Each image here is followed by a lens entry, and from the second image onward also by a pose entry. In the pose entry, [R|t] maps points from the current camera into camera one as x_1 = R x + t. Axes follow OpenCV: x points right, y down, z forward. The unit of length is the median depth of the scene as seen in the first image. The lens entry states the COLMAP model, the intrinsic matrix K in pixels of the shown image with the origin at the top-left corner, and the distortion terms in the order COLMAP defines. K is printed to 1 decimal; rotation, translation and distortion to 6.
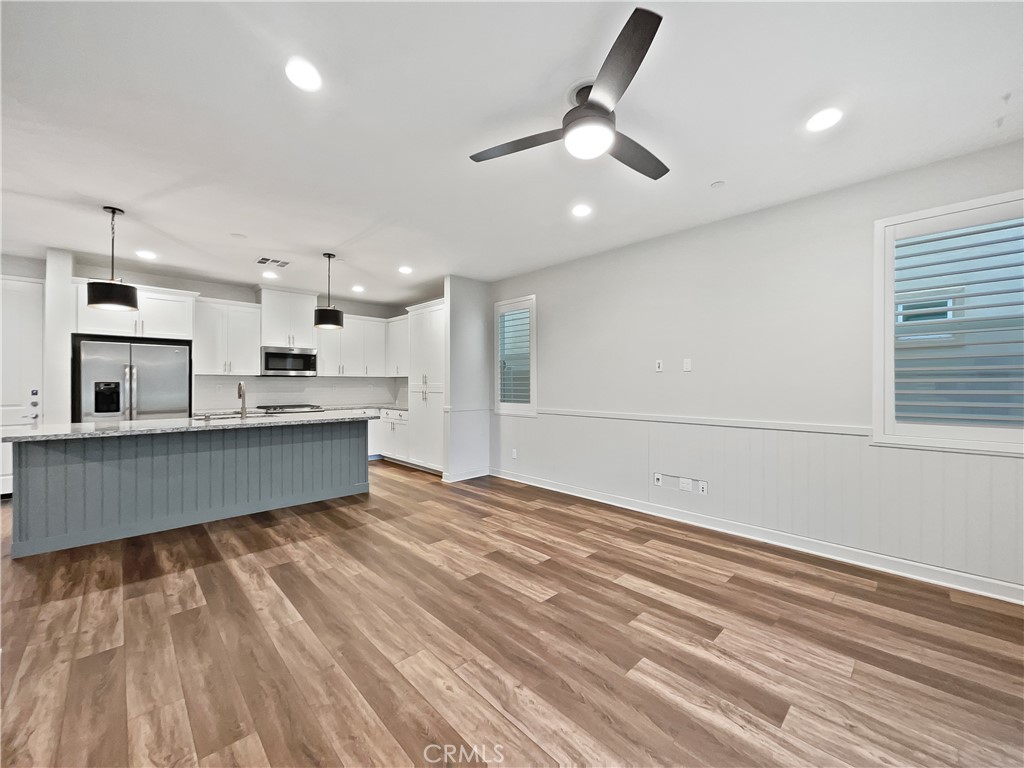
lens RADIAL K [[419.5, 0, 500.8], [0, 419.5, 381.8], [0, 0, 1]] dist [0.003838, -0.001581]
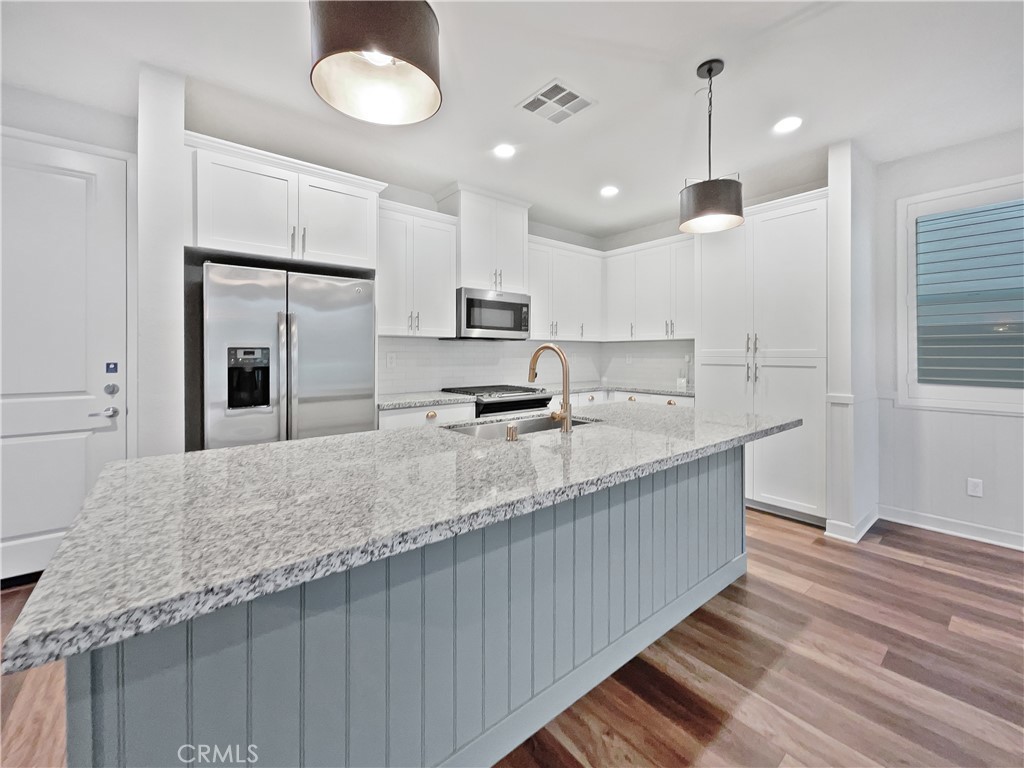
lens RADIAL K [[419.5, 0, 490.2], [0, 419.5, 352.1], [0, 0, 1]] dist [0.003838, -0.001581]
pose [[0.997199, -0.001791, -0.074779, -0.625816], [0.001854, 0.999998, 0.000768, 0.006936], [0.074777, -0.000904, 0.997200, 0.535777]]
